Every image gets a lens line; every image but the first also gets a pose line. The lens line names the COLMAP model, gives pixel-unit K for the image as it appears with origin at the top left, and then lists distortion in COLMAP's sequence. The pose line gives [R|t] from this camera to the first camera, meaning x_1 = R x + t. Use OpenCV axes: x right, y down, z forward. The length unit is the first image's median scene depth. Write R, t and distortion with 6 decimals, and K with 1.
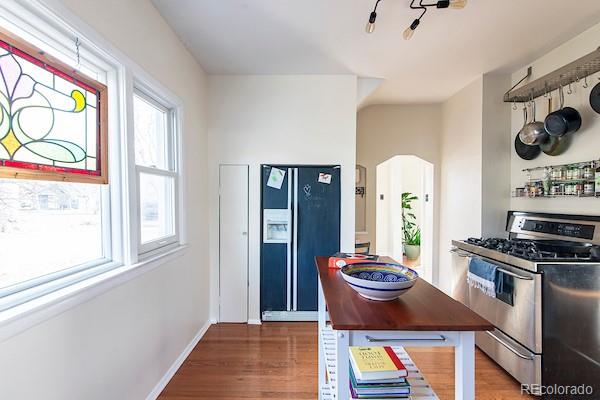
lens RADIAL K [[275.3, 0, 298.0], [0, 275.3, 201.9], [0, 0, 1]] dist [0.002618, 0.000522]
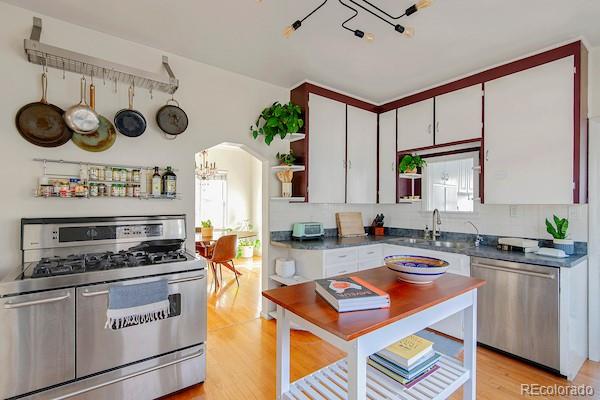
lens RADIAL K [[275.3, 0, 298.0], [0, 275.3, 201.9], [0, 0, 1]] dist [0.002618, 0.000522]
pose [[-0.612505, -0.005499, 0.790448, -0.173226], [0.000528, 0.999973, 0.007366, -0.012037], [-0.790466, 0.004929, -0.612485, 1.022769]]
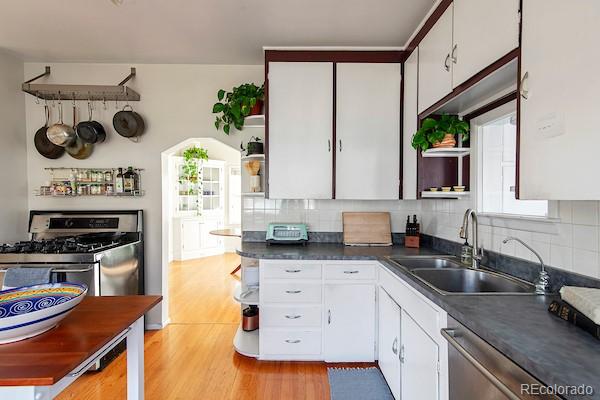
lens RADIAL K [[275.3, 0, 298.0], [0, 275.3, 201.9], [0, 0, 1]] dist [0.002618, 0.000522]
pose [[-0.037432, -0.017807, 0.999140, -0.231430], [0.010403, 0.999780, 0.018208, -0.004576], [-0.999245, 0.011076, -0.037239, 0.153393]]
